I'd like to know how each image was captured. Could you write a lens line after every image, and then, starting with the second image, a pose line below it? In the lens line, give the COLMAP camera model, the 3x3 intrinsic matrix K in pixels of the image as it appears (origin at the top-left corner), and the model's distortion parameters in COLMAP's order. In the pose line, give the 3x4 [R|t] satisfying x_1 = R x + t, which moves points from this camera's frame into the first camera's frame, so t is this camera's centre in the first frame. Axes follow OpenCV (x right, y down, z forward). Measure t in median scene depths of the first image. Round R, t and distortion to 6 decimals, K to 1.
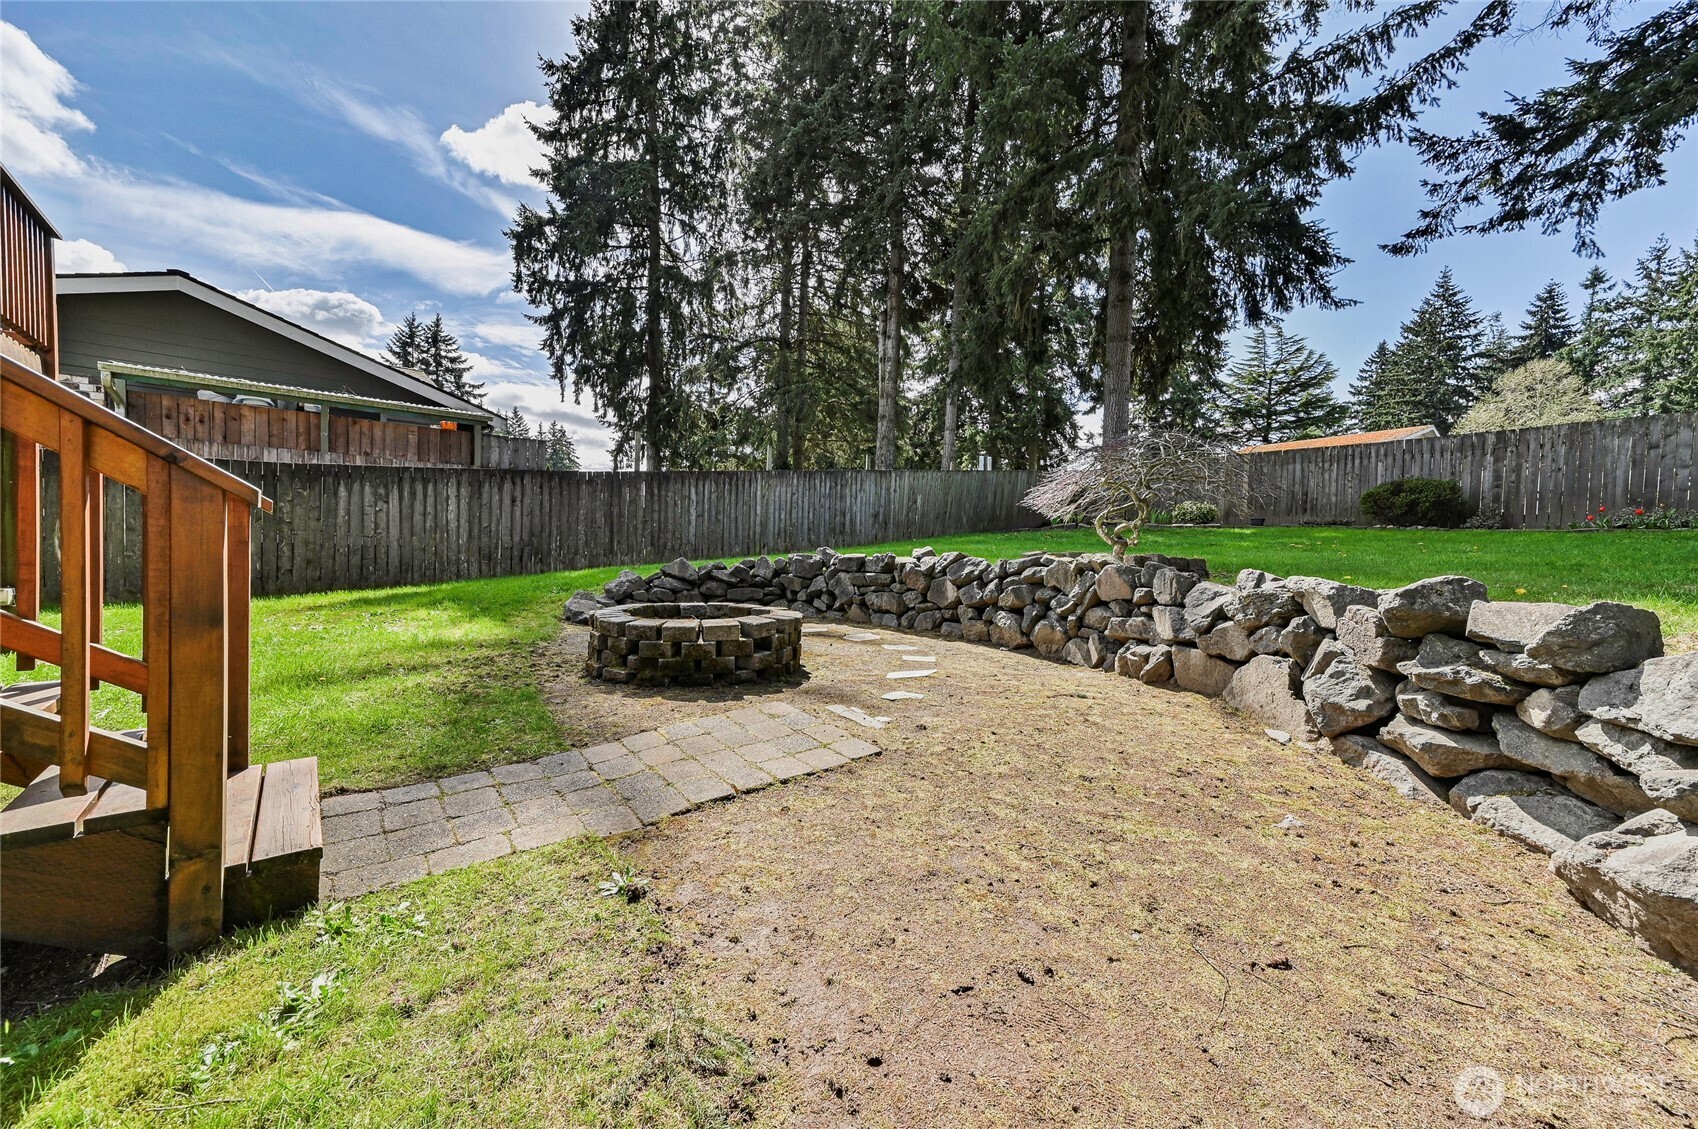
lens RADIAL K [[684.1, 0, 849.0], [0, 684.1, 564.5], [0, 0, 1]] dist [0.015574, -0.000197]
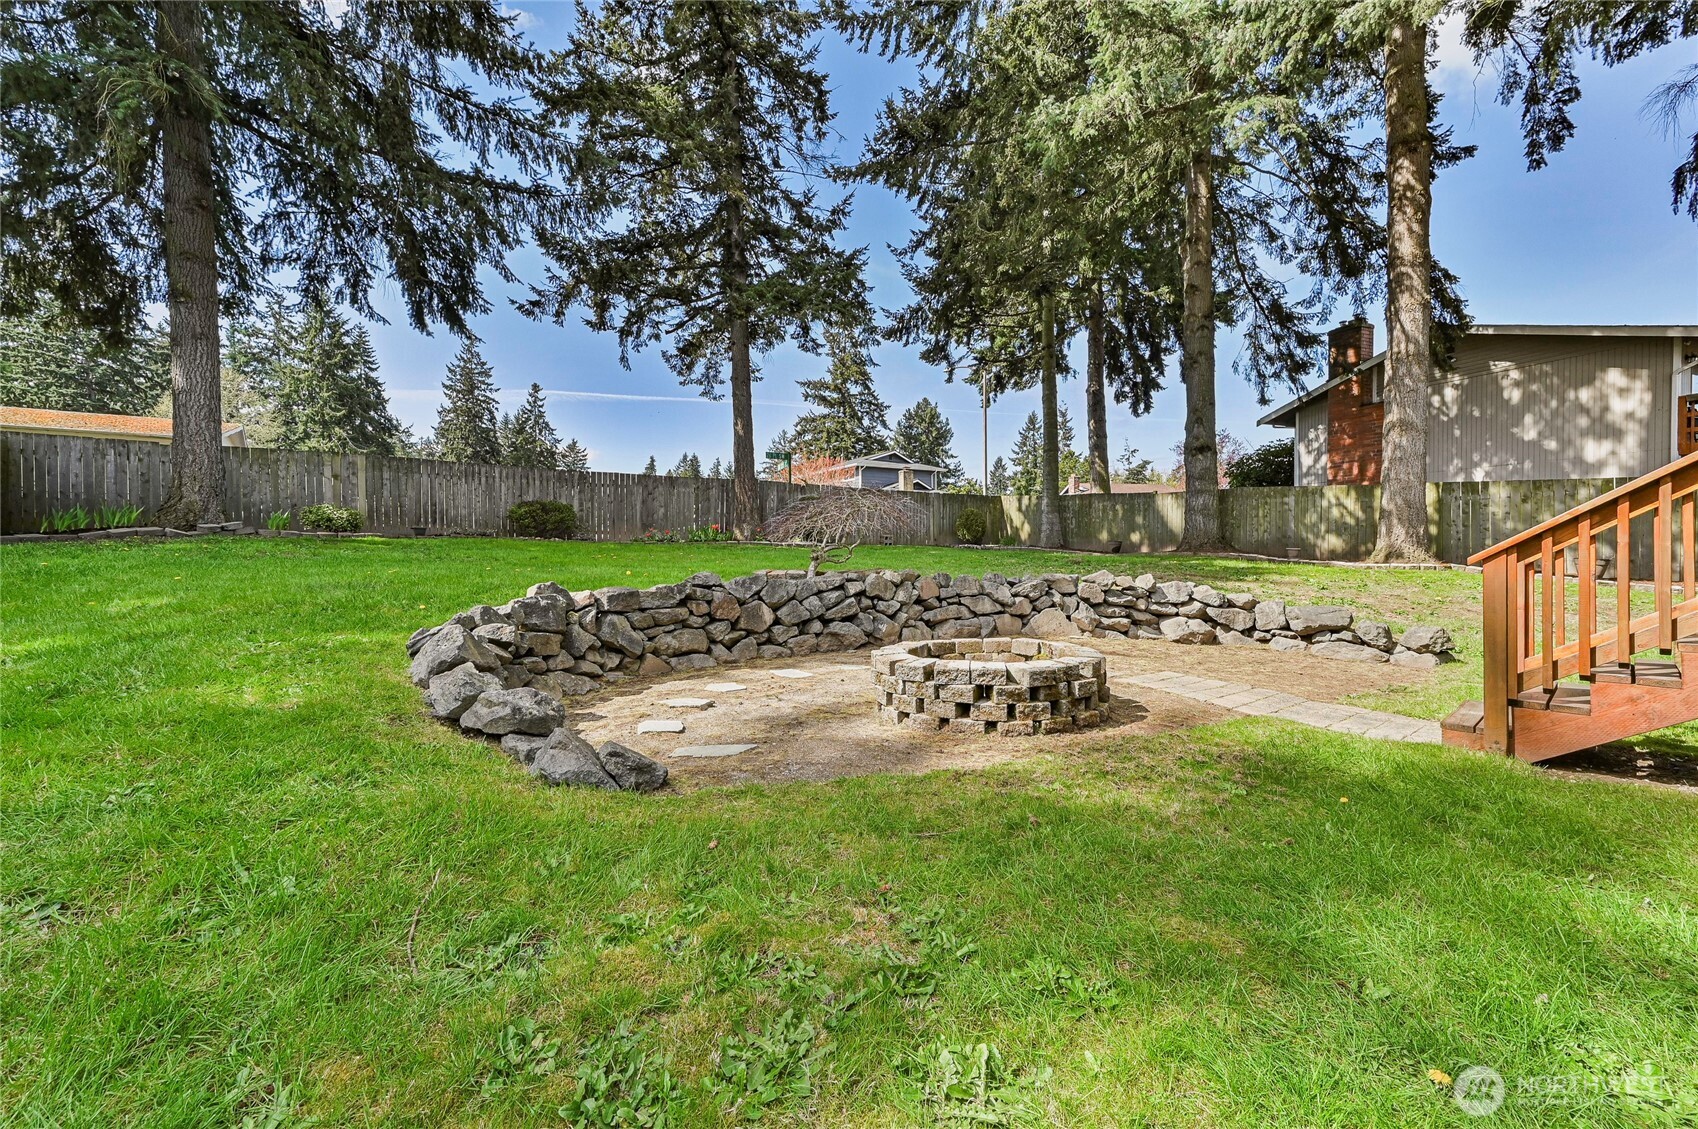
lens RADIAL K [[705.0, 0, 849.0], [0, 705.0, 564.5], [0, 0, 1]] dist [0.017662, -0.000029]
pose [[-0.066680, -0.036541, 0.997105, -0.261199], [0.035503, 0.998609, 0.038971, -0.020264], [-0.997143, 0.037999, -0.065290, 0.278078]]
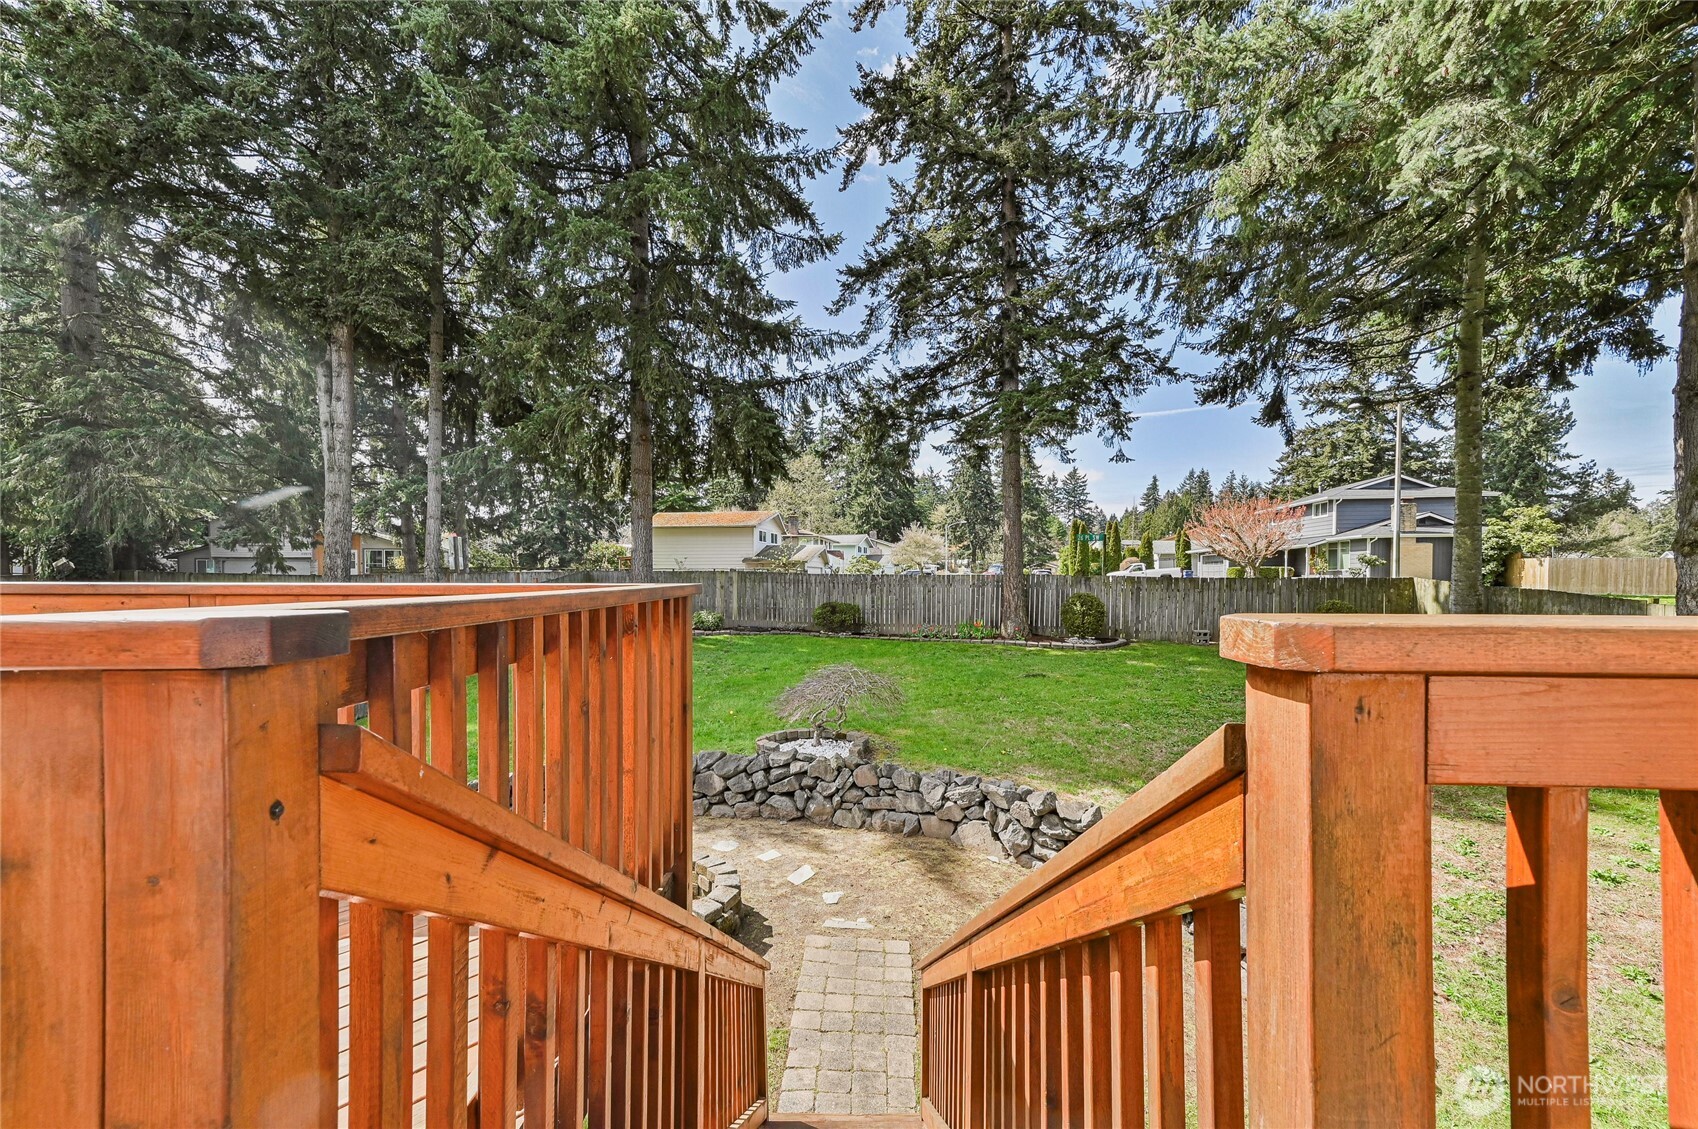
lens RADIAL K [[684.1, 0, 849.0], [0, 684.1, 564.5], [0, 0, 1]] dist [0.015574, -0.000197]
pose [[0.630866, -0.026025, 0.775455, -0.211828], [0.036530, 0.999325, 0.003820, -0.112517], [-0.775031, 0.025917, 0.631391, -0.017184]]
